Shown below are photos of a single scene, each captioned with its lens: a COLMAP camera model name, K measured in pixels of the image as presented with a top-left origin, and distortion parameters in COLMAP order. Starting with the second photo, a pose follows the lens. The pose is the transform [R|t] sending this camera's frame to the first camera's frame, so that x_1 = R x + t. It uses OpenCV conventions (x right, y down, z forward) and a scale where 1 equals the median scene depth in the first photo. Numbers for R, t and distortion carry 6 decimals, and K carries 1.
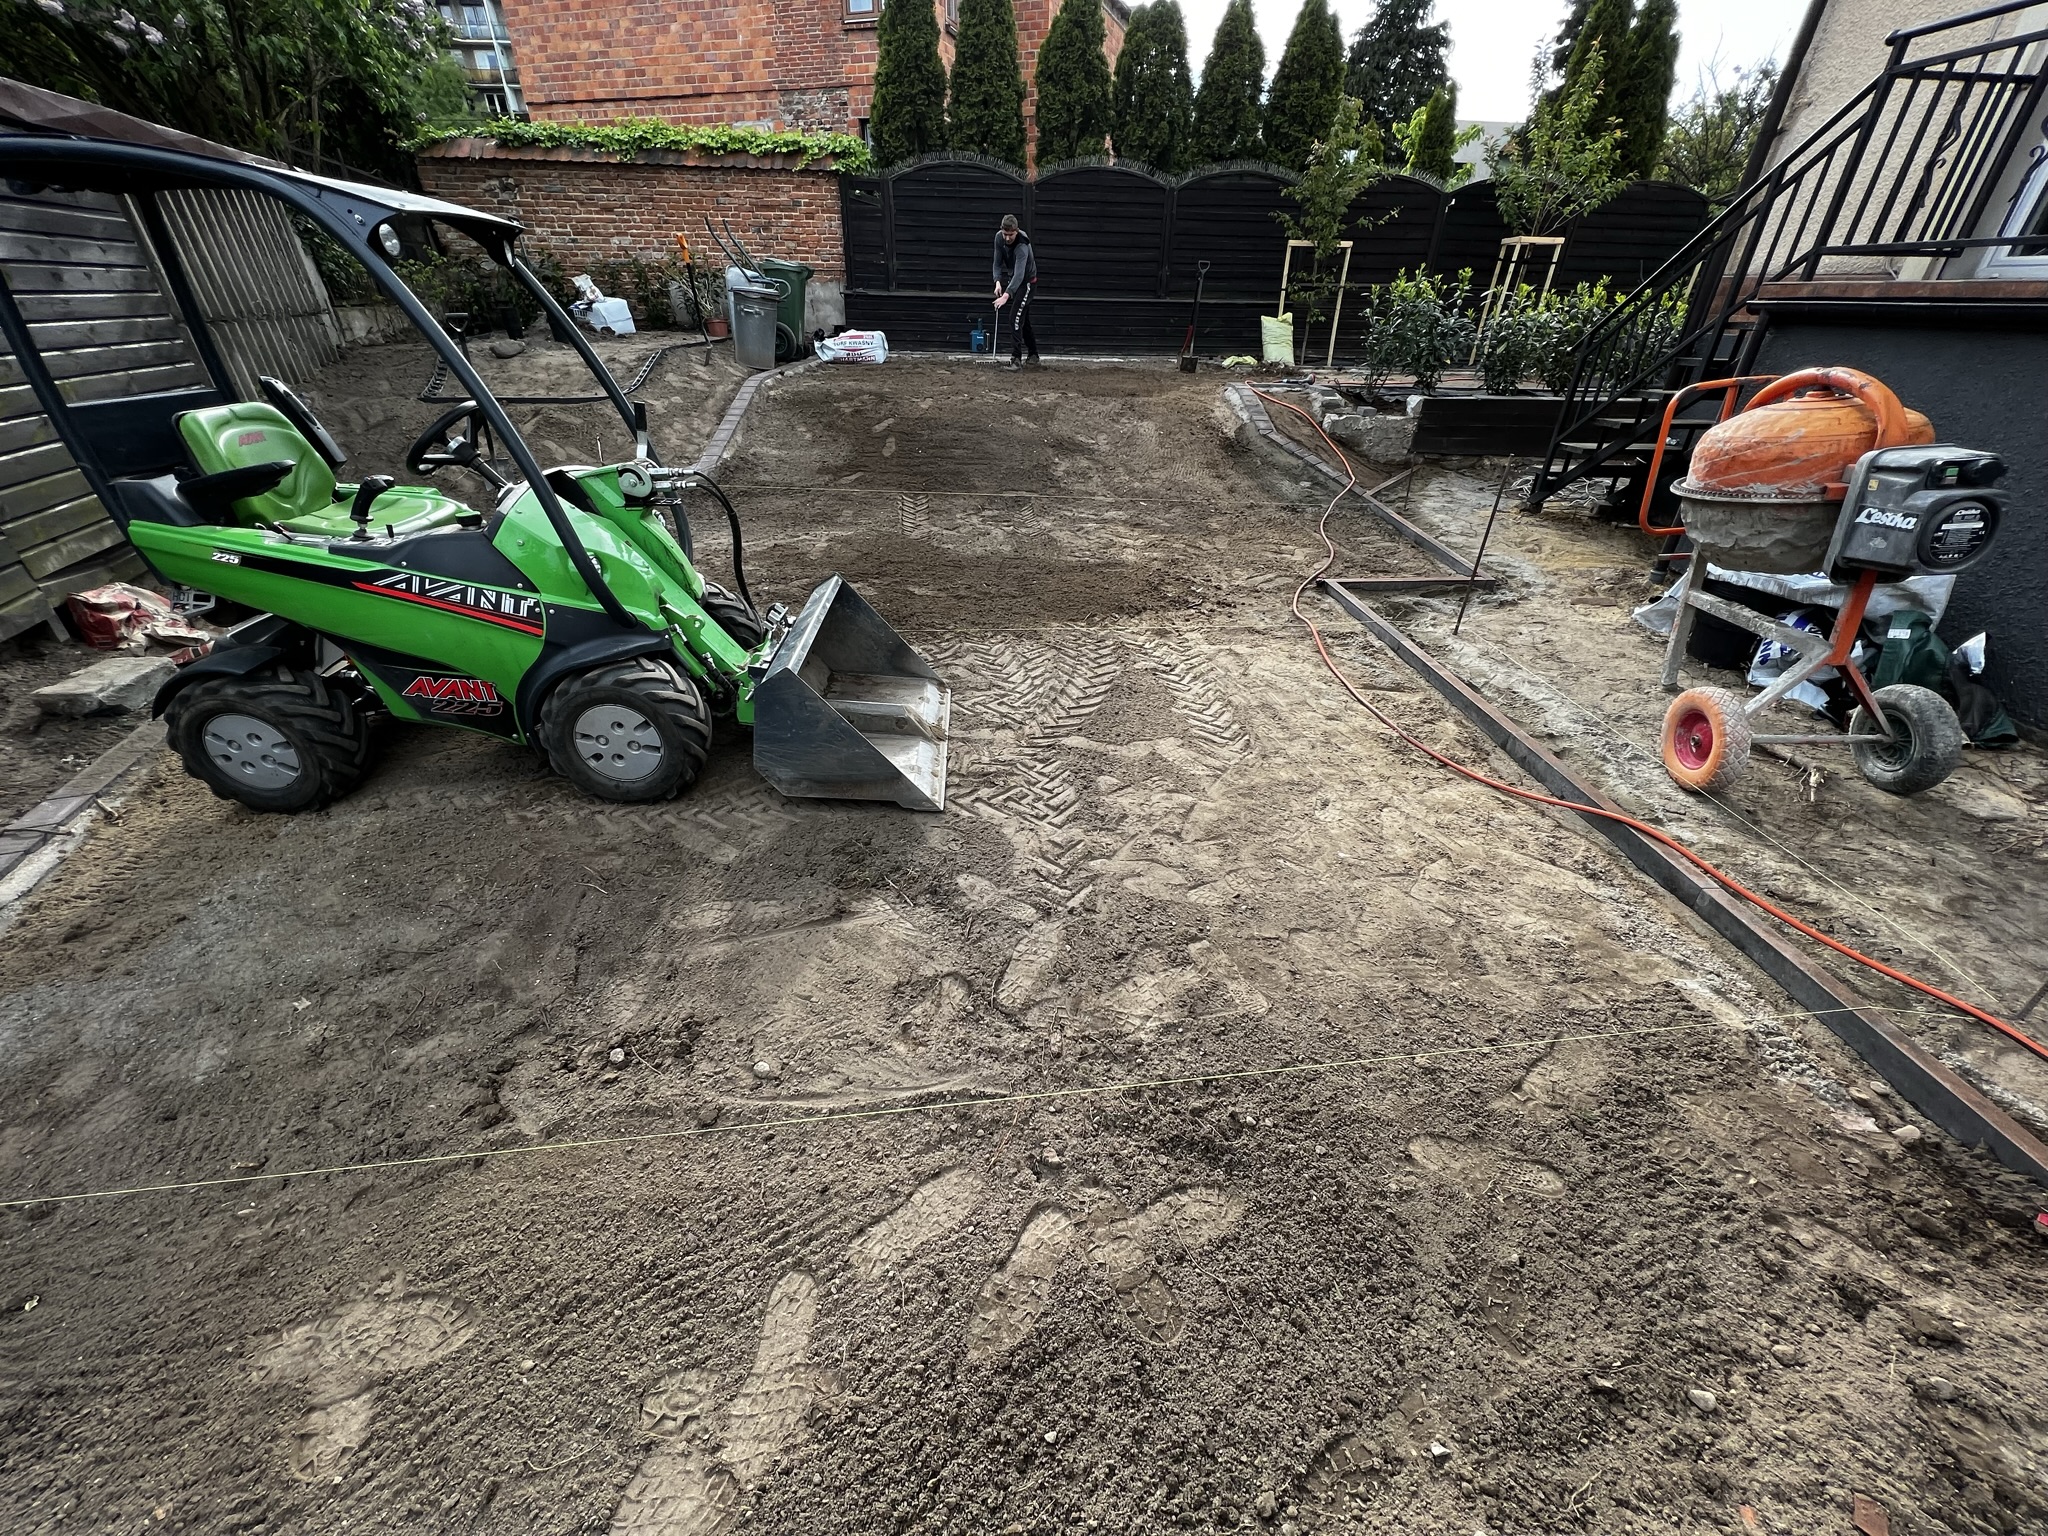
lens RADIAL K [[818.3, 0, 1021.6], [0, 818.3, 775.6], [0, 0, 1]] dist [-0.000462, 0.000074]
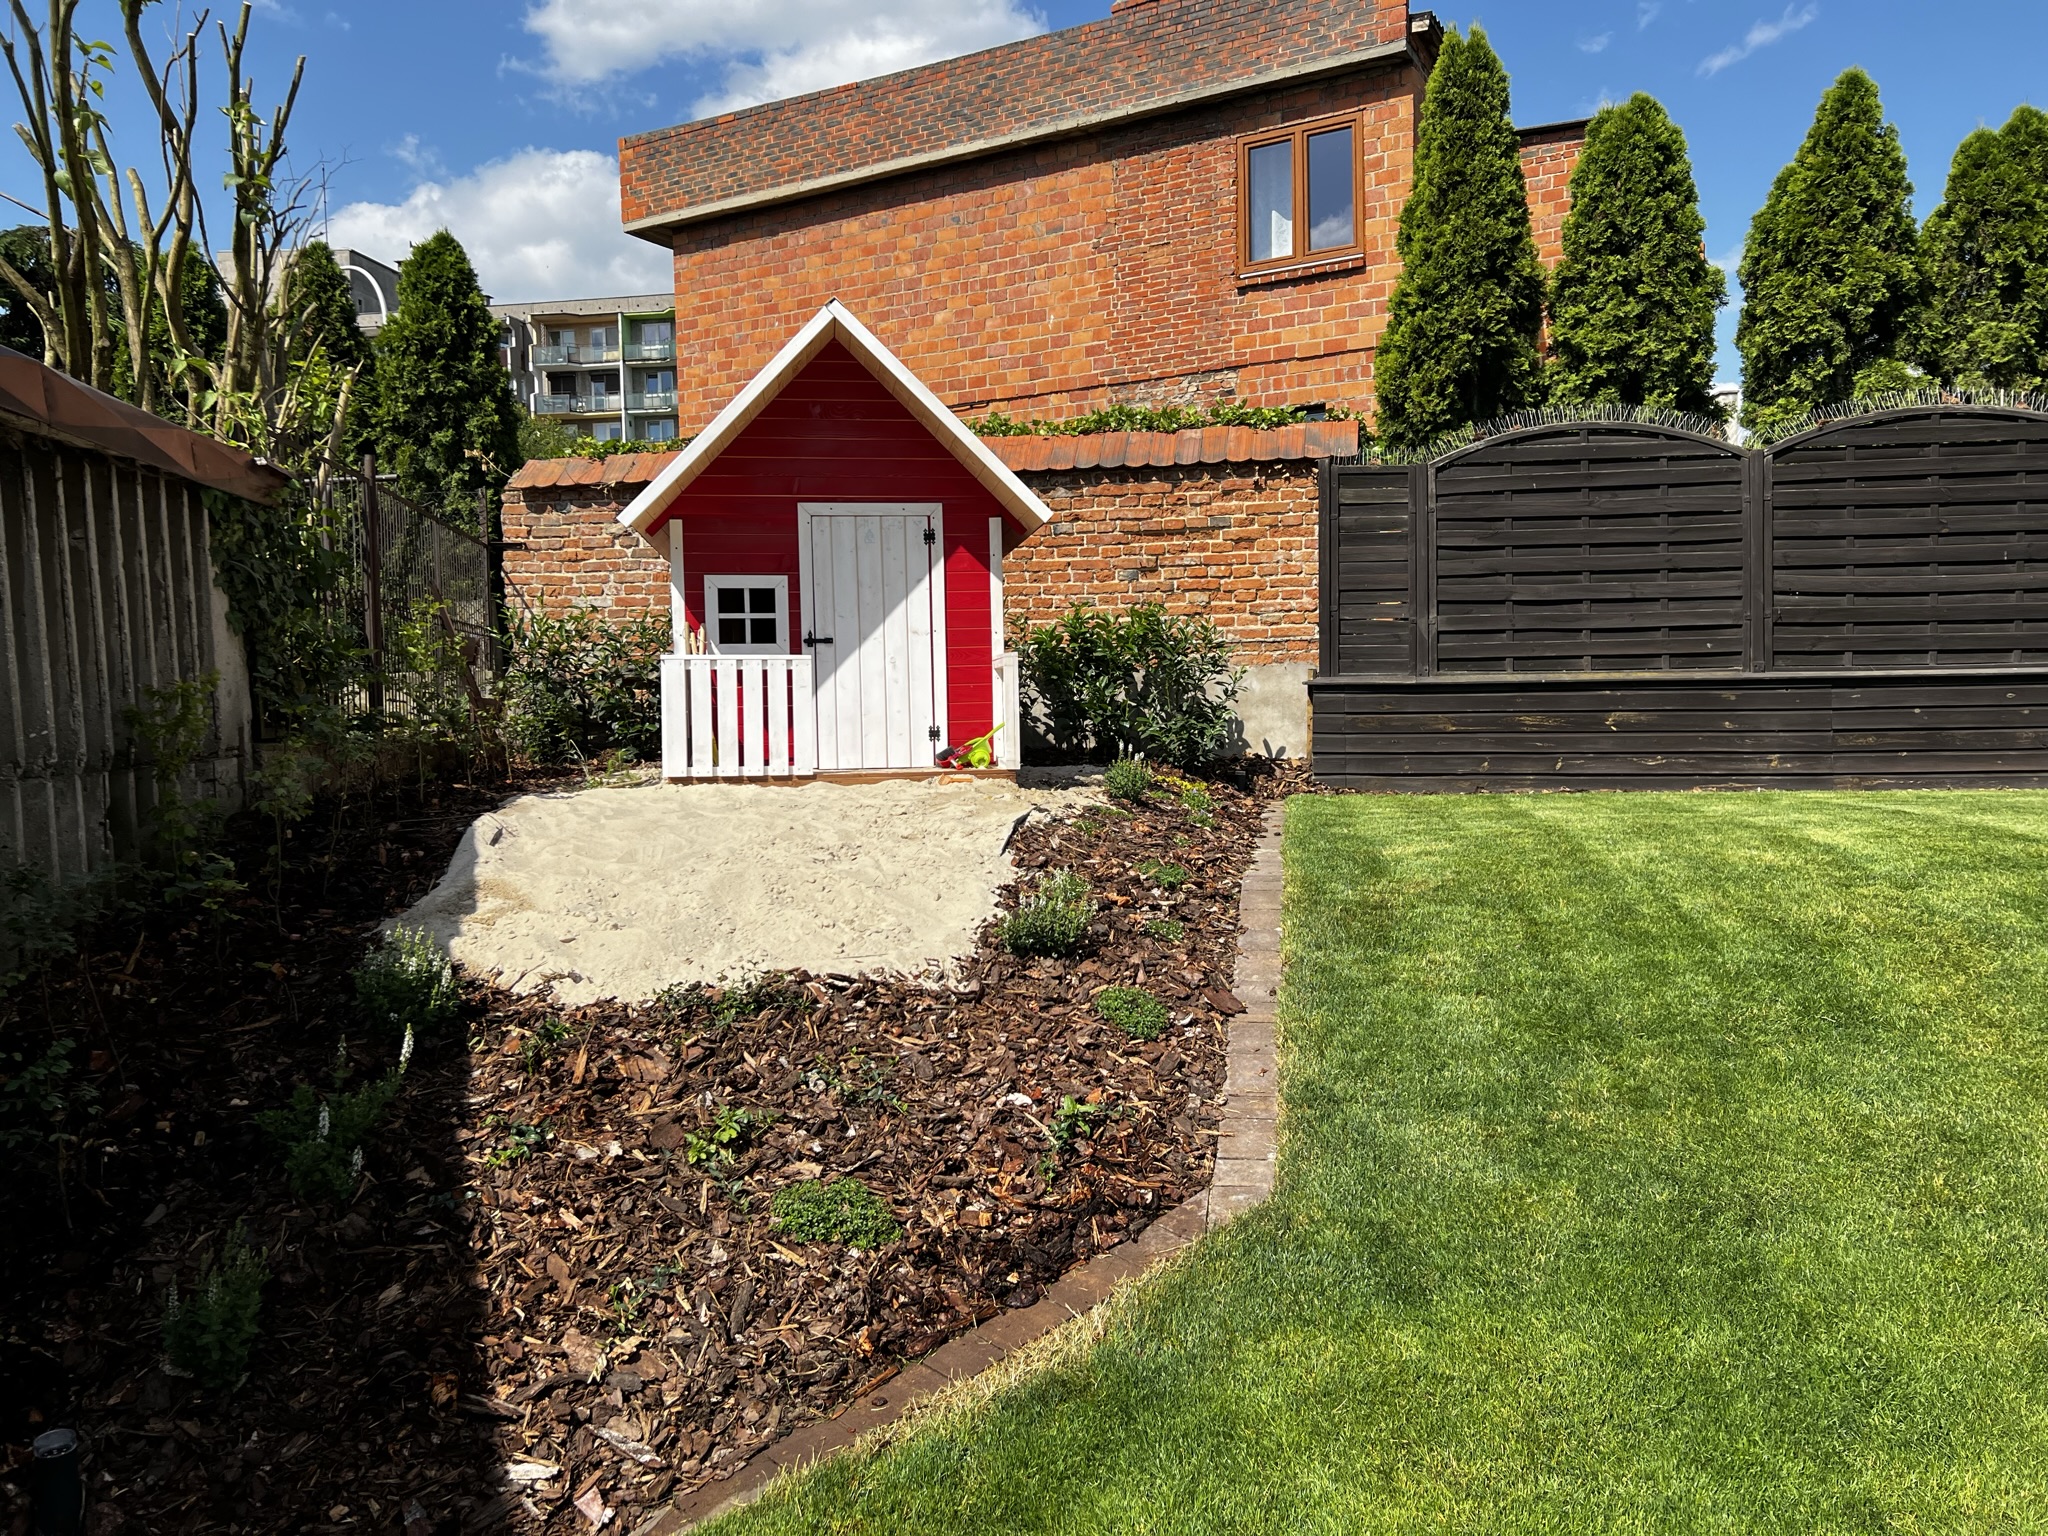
lens RADIAL K [[1550.1, 0, 1033.0], [0, 1550.1, 743.5], [0, 0, 1]] dist [0.102493, -0.173535]
pose [[0.979079, -0.031257, -0.201067, -0.204348], [-0.069513, 0.877306, -0.474871, -0.153694], [0.191240, 0.478913, 0.856778, 0.271461]]
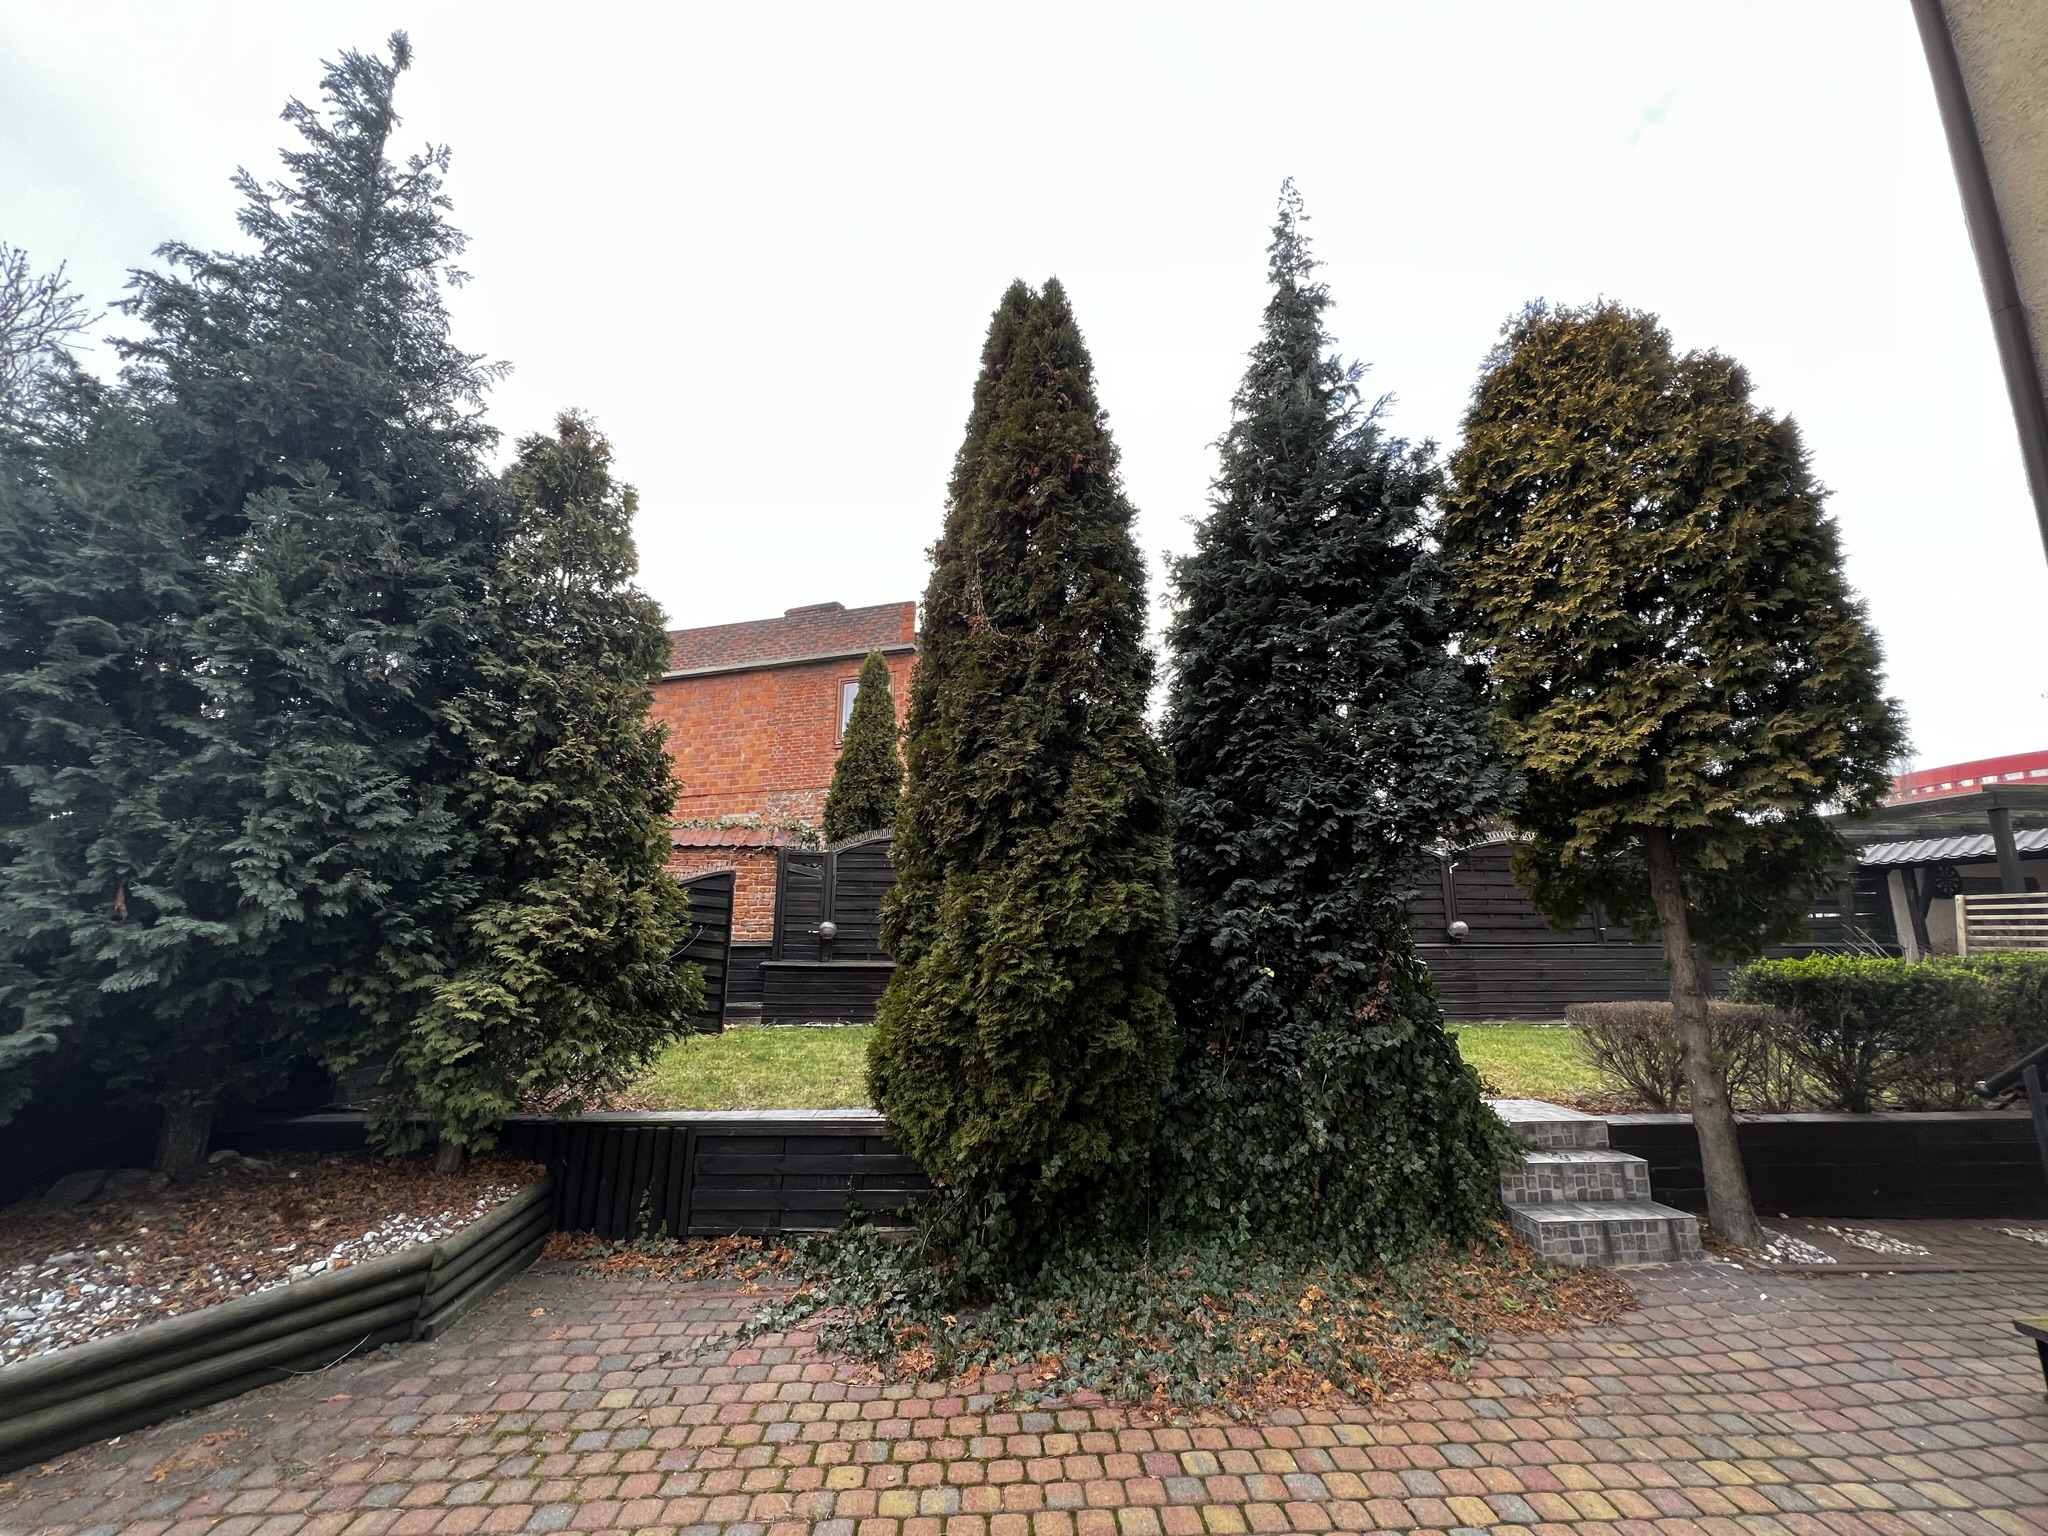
lens RADIAL K [[818.3, 0, 1021.6], [0, 818.3, 775.6], [0, 0, 1]] dist [-0.000462, 0.000074]
pose [[0.999836, -0.014360, 0.010993, 0.037973], [0.018031, 0.744546, -0.667328, -0.178175], [0.001398, 0.667417, 0.744683, 0.259750]]
